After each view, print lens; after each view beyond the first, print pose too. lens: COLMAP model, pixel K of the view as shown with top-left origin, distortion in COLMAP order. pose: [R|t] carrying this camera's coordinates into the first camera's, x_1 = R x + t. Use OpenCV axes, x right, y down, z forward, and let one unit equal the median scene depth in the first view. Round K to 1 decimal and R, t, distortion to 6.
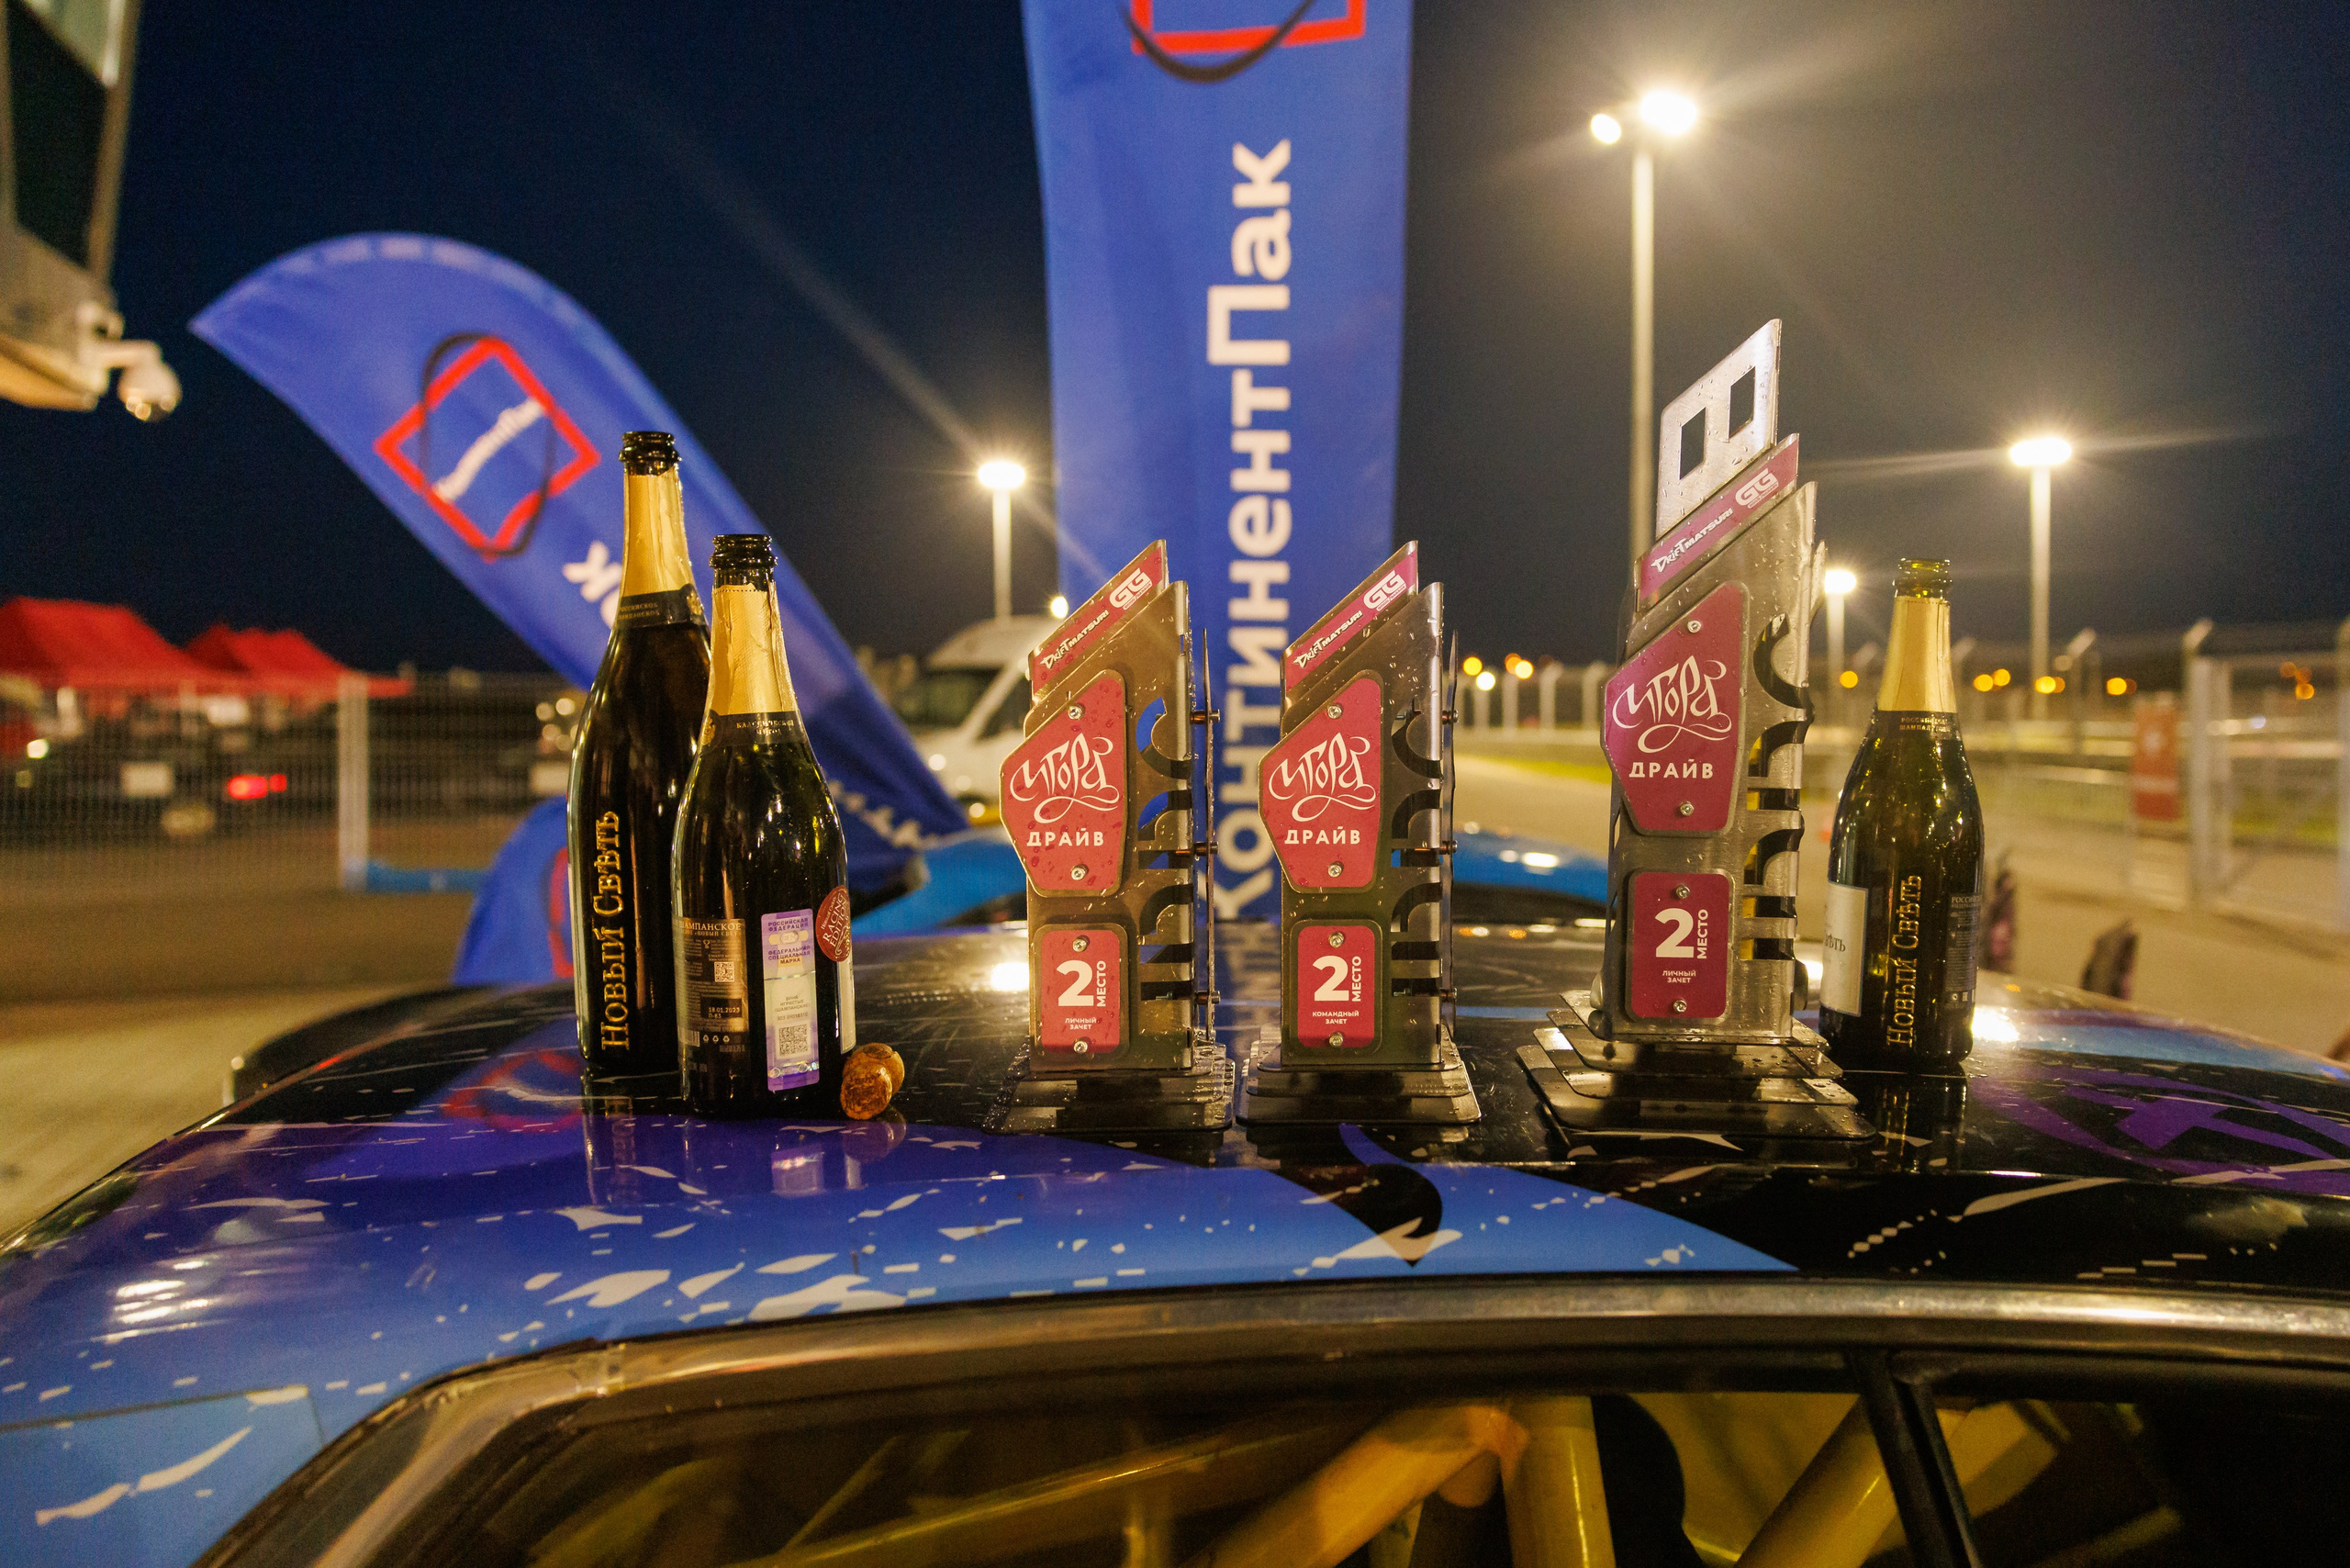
lens RADIAL K [[1650.6, 0, 1315.2], [0, 1650.6, 791.7], [0, 0, 1]] dist [0.081330, 0.004164]
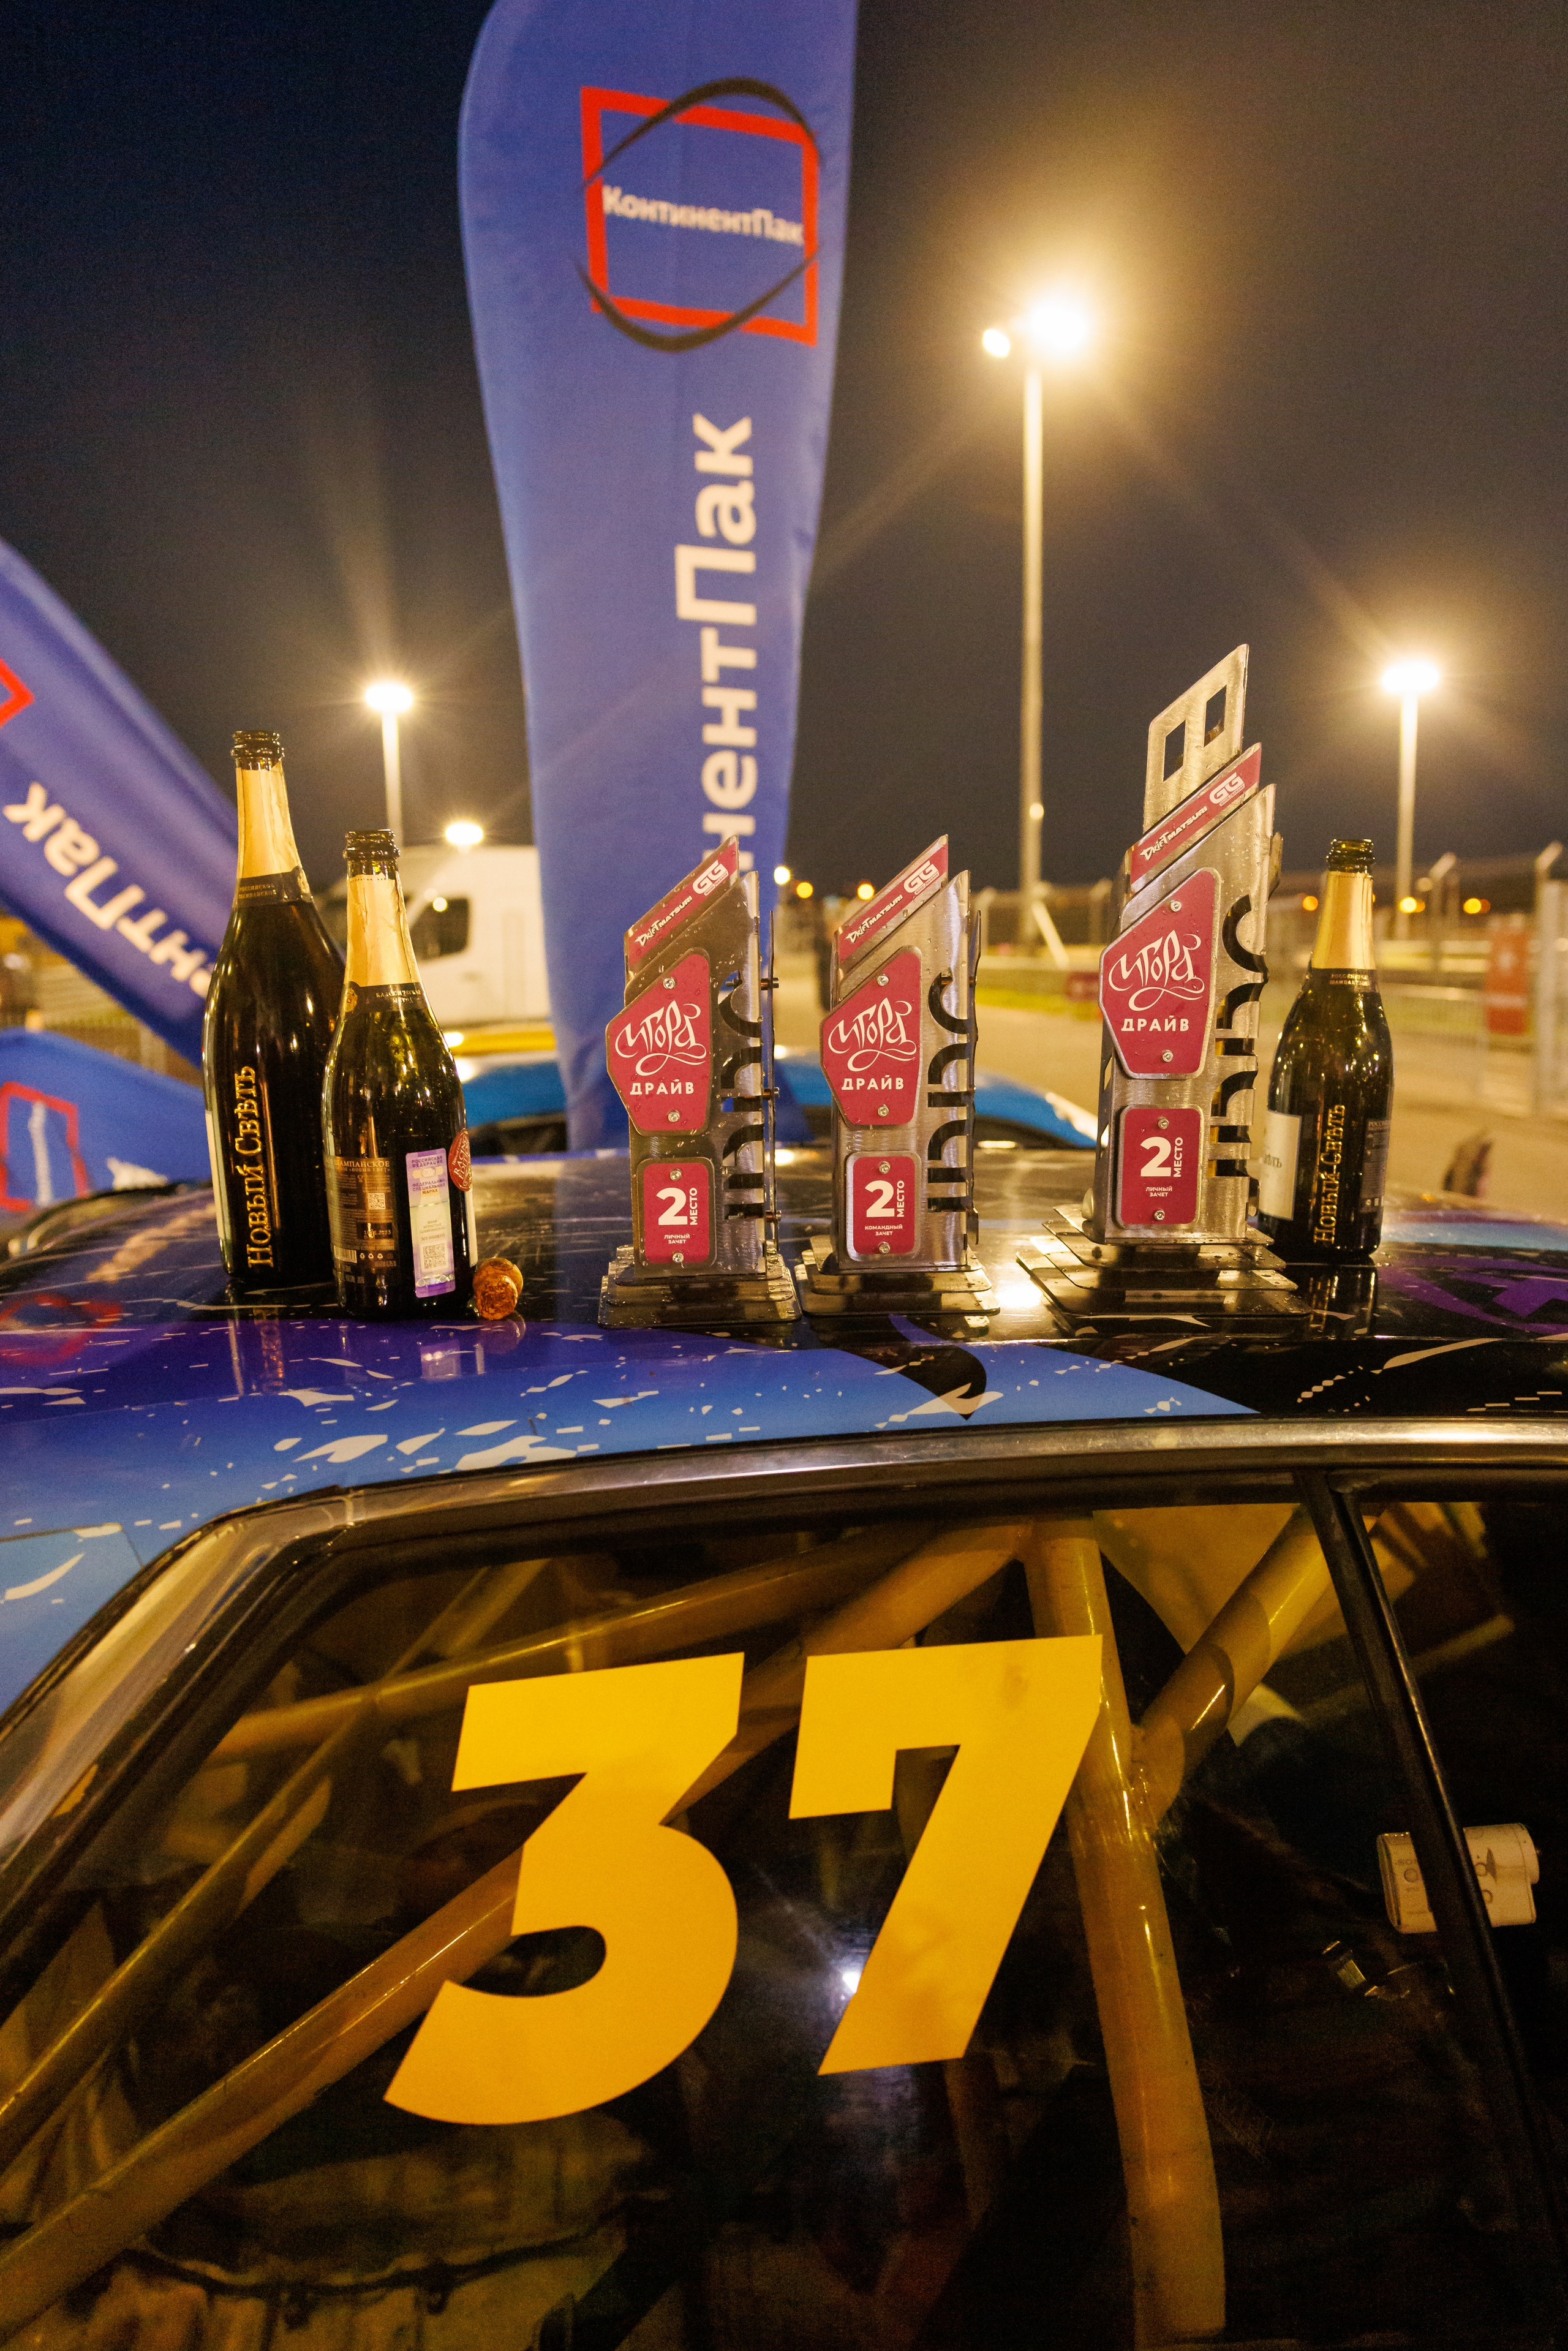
lens RADIAL K [[1651.2, 0, 784.0], [0, 1651.2, 1175.5], [0, 0, 1]] dist [0.081330, 0.004164]
pose [[0.997902, -0.017704, 0.062283, -0.135564], [0.011317, 0.994776, 0.101448, -0.029200], [-0.063753, -0.100531, 0.992889, -0.210165]]
